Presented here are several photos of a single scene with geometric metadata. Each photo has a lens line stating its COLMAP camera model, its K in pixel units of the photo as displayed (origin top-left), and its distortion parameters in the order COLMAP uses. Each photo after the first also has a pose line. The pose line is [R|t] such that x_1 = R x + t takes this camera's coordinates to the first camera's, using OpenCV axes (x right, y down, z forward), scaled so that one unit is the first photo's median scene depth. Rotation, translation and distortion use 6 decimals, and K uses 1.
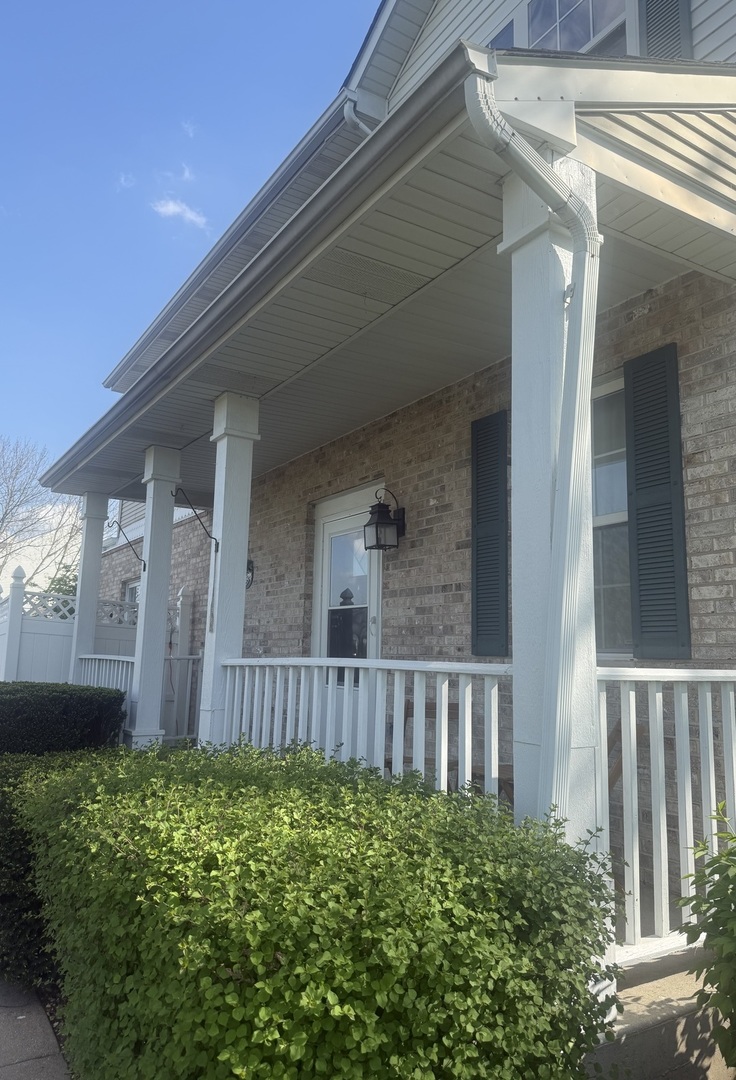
lens RADIAL K [[770.3, 0, 369.5], [0, 770.3, 539.7], [0, 0, 1]] dist [0.035541, -0.002973]
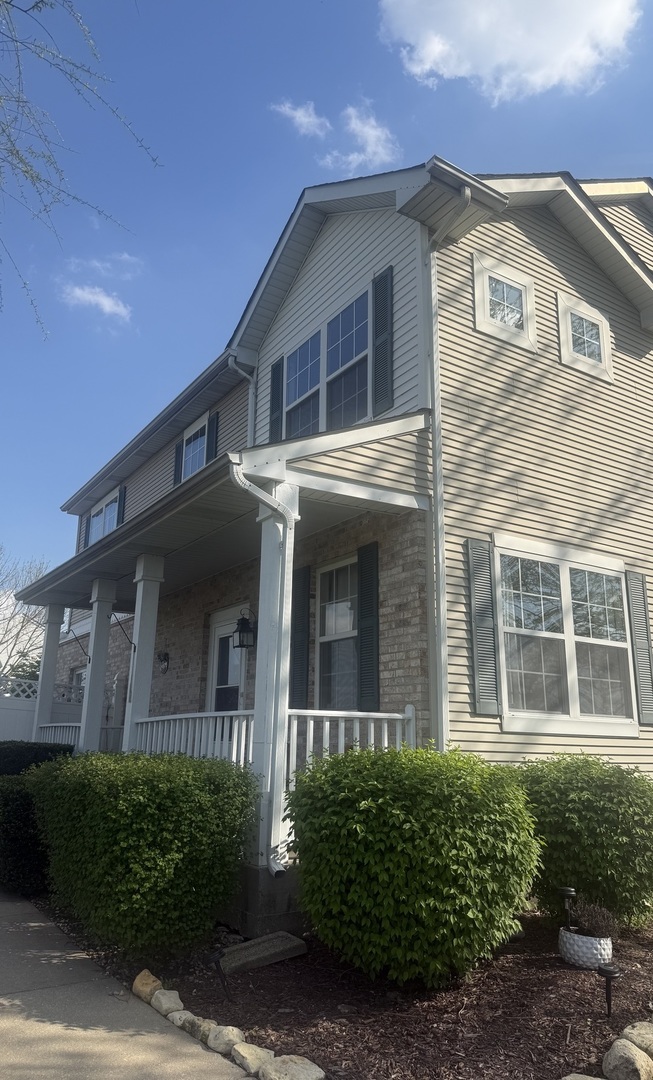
lens RADIAL K [[743.3, 0, 327.0], [0, 743.3, 540.6], [0, 0, 1]] dist [0.041800, -0.002349]
pose [[0.999705, -0.004586, 0.023835, 0.132167], [0.007161, 0.994006, -0.109093, -0.033300], [-0.023192, 0.109231, 0.993746, -0.463845]]
